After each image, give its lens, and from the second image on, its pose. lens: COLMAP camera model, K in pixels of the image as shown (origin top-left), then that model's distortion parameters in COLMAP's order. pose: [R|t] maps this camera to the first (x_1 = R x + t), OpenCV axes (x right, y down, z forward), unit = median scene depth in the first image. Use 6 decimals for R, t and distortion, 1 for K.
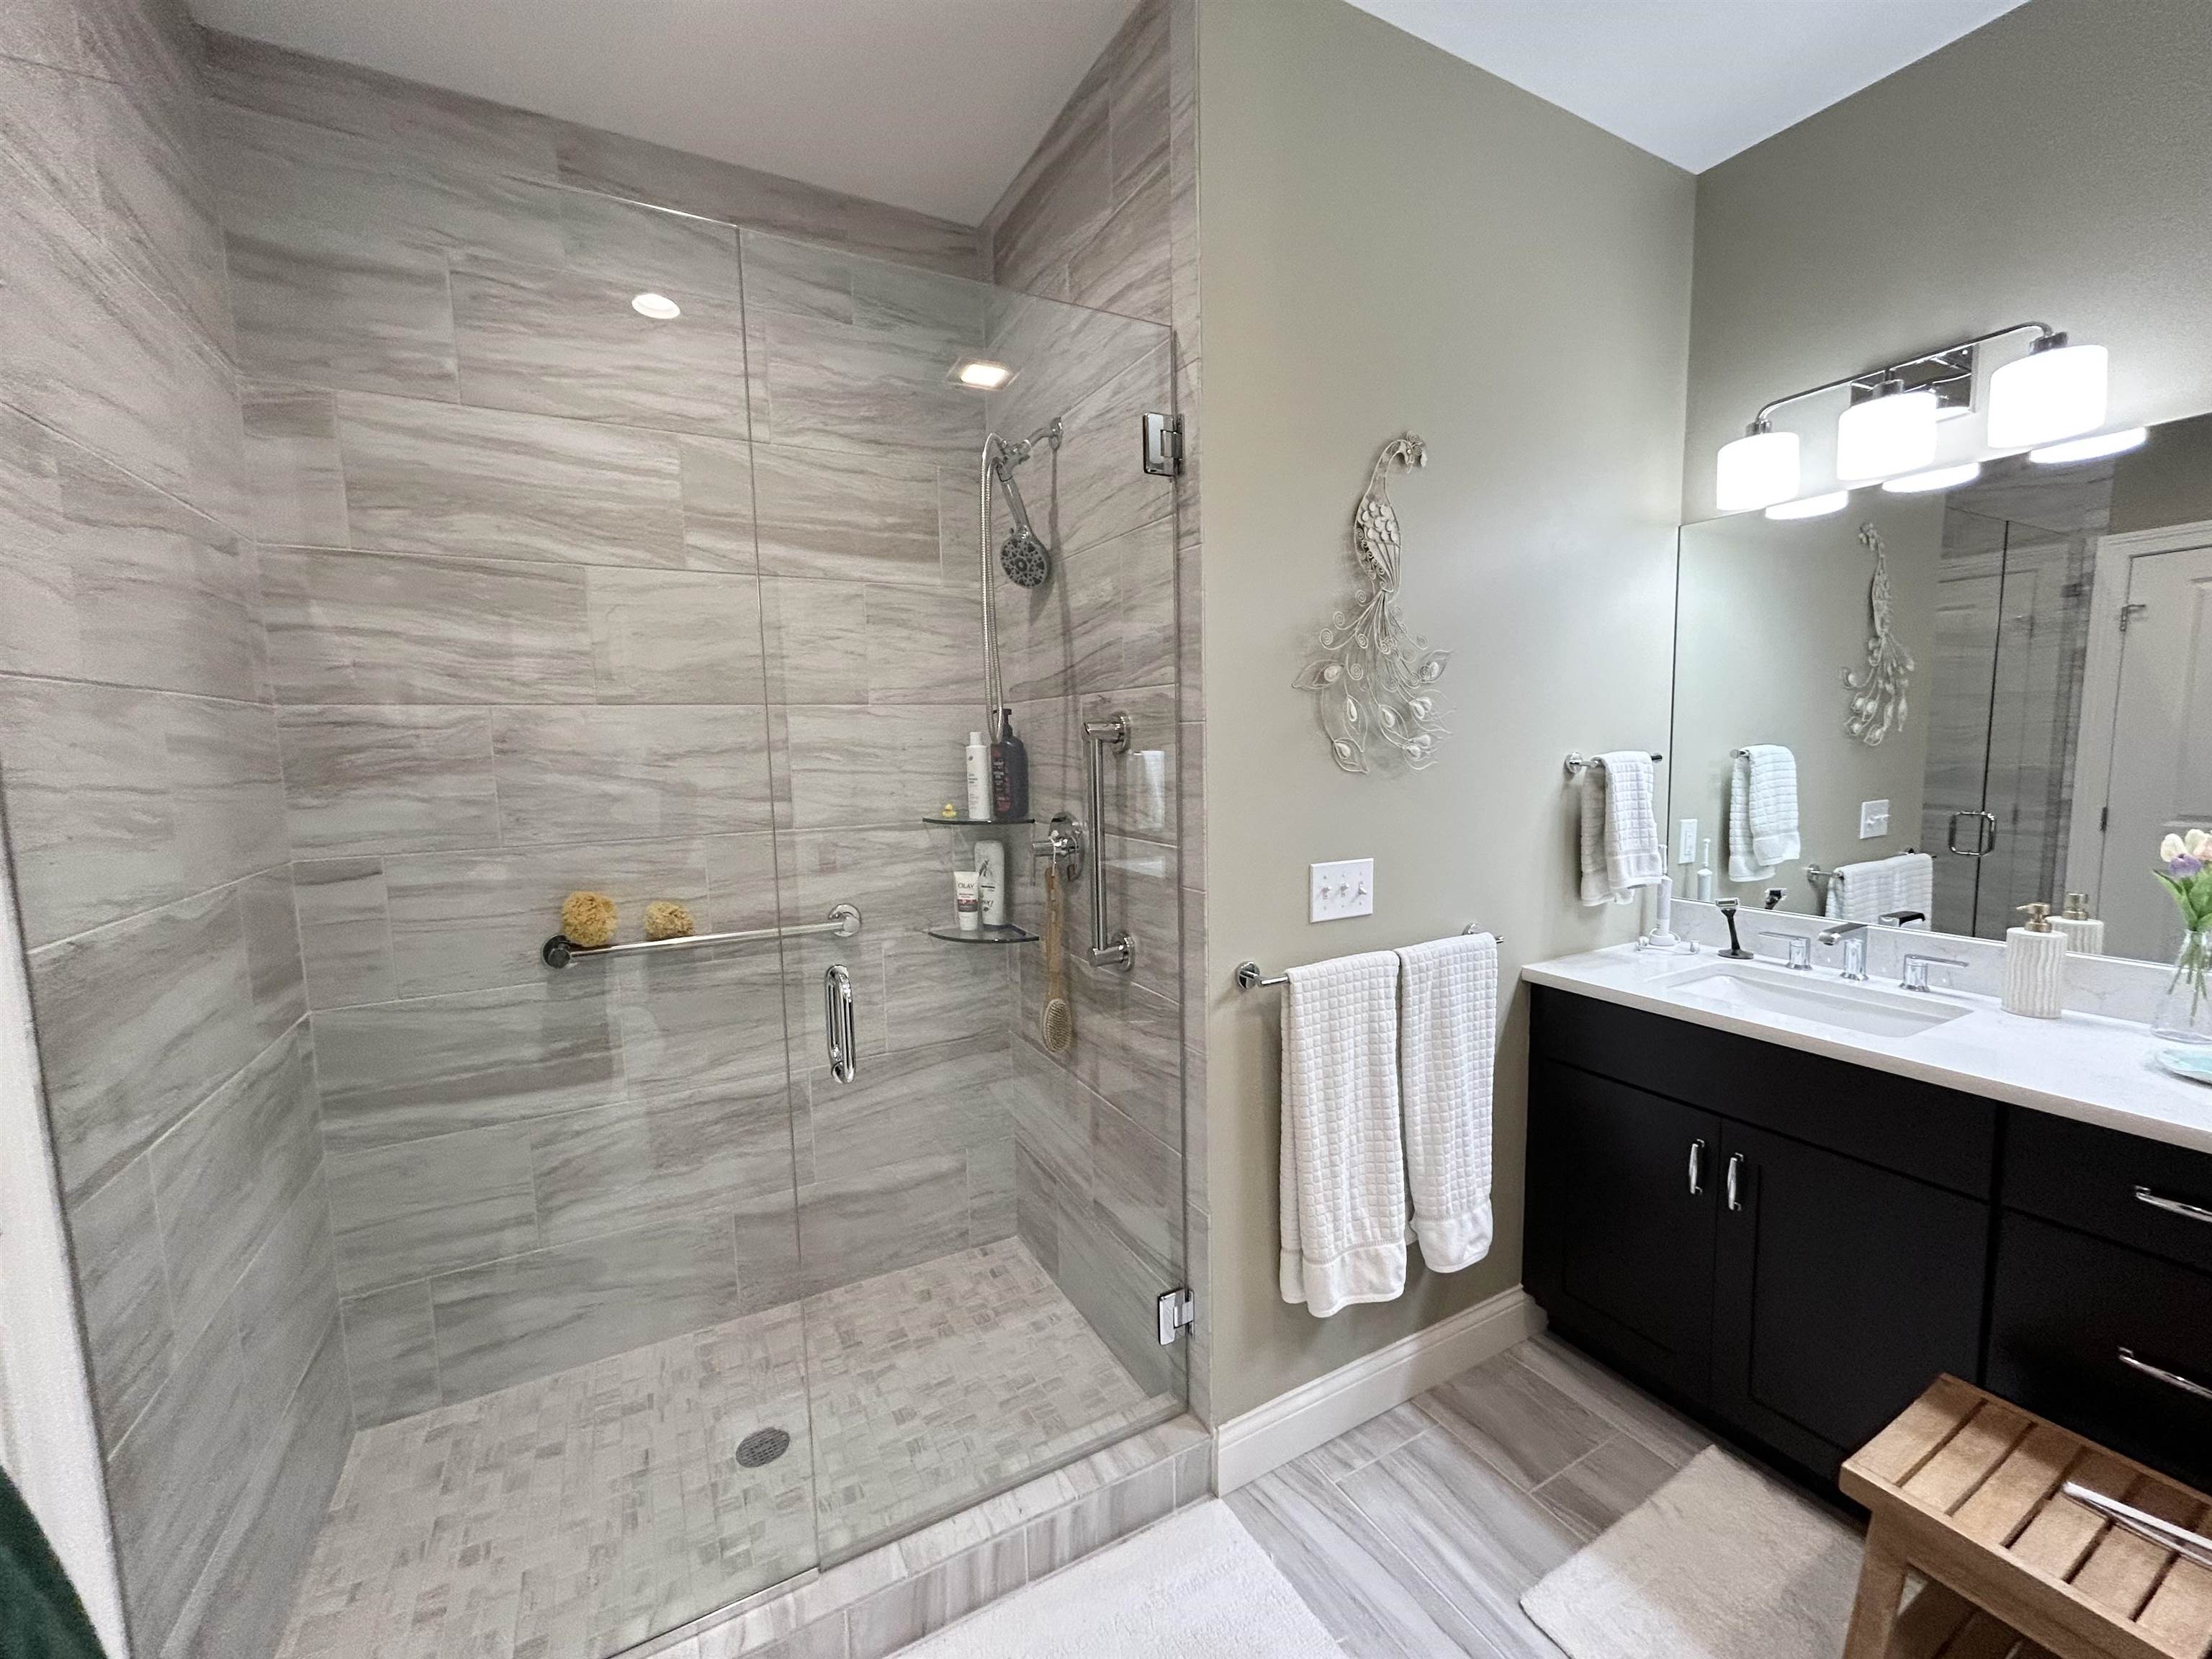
lens RADIAL K [[894.0, 0, 1106.0], [0, 894.0, 829.5], [0, 0, 1]] dist [0.000310, 0.000089]
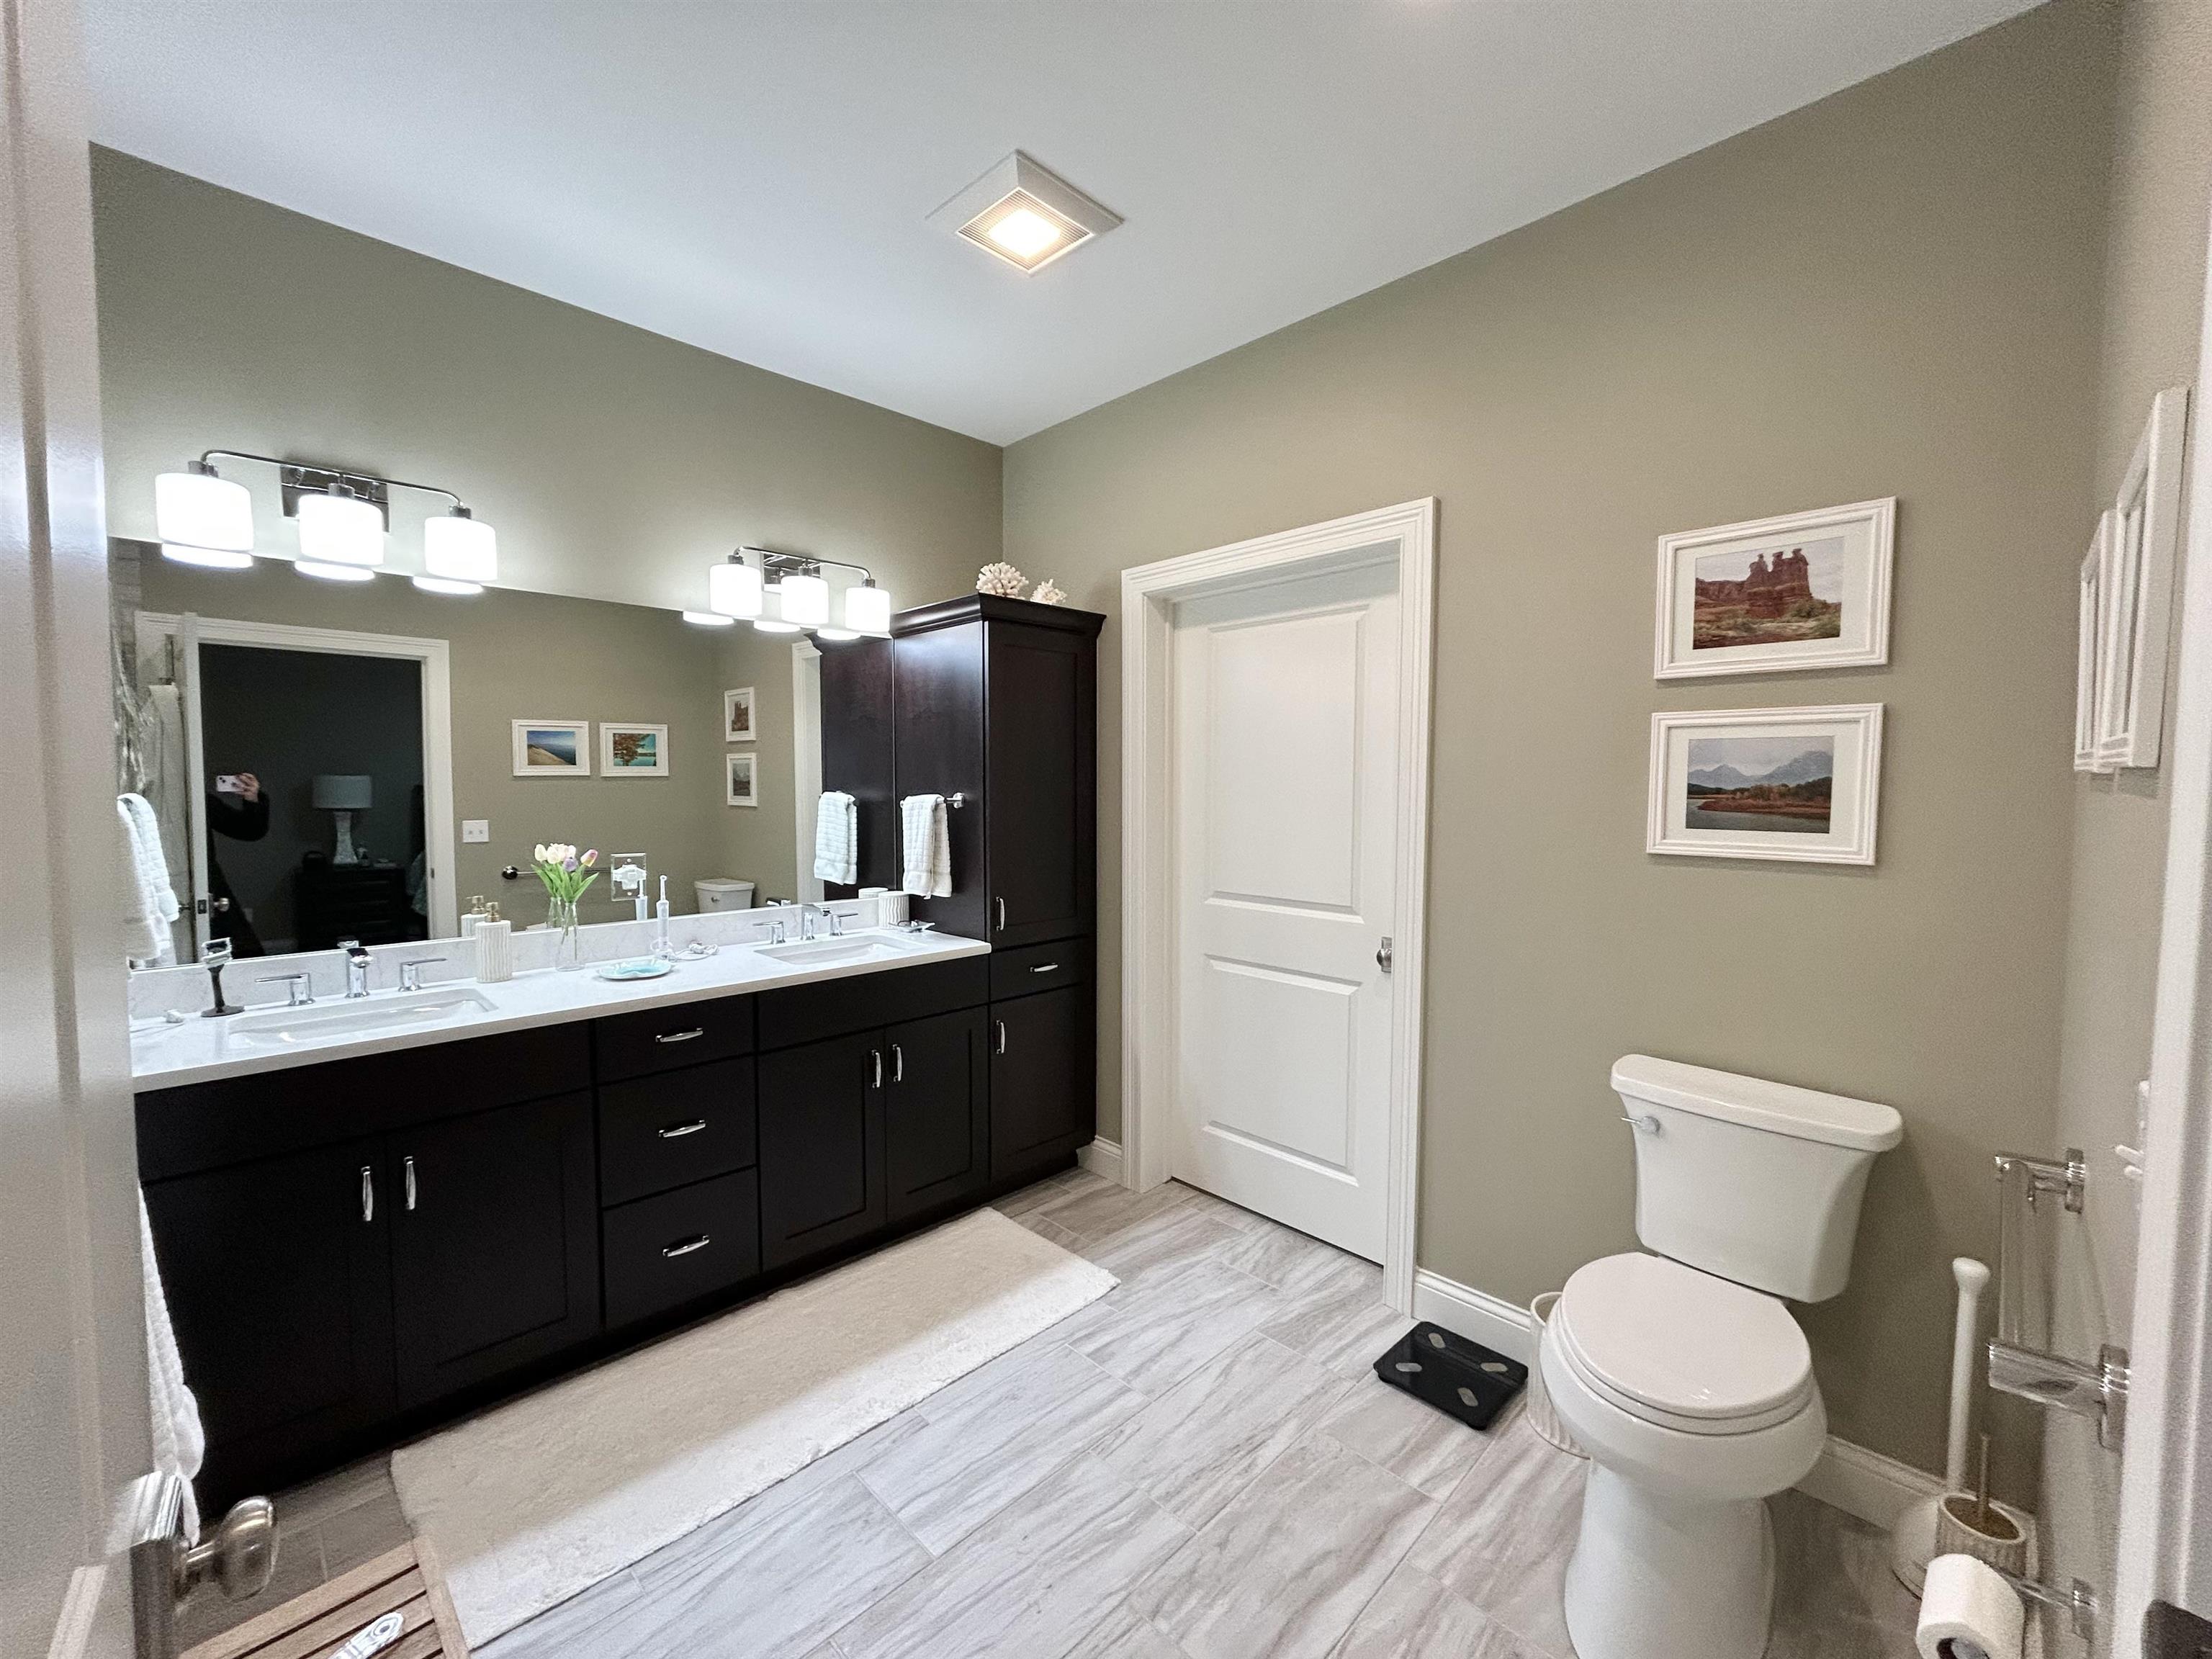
lens RADIAL K [[894.0, 0, 1106.0], [0, 894.0, 829.5], [0, 0, 1]] dist [0.000310, 0.000089]
pose [[-0.285776, -0.028193, 0.957882, -0.523784], [0.099057, 0.993344, 0.058790, -0.017152], [-0.953163, 0.111686, -0.281081, 0.396336]]
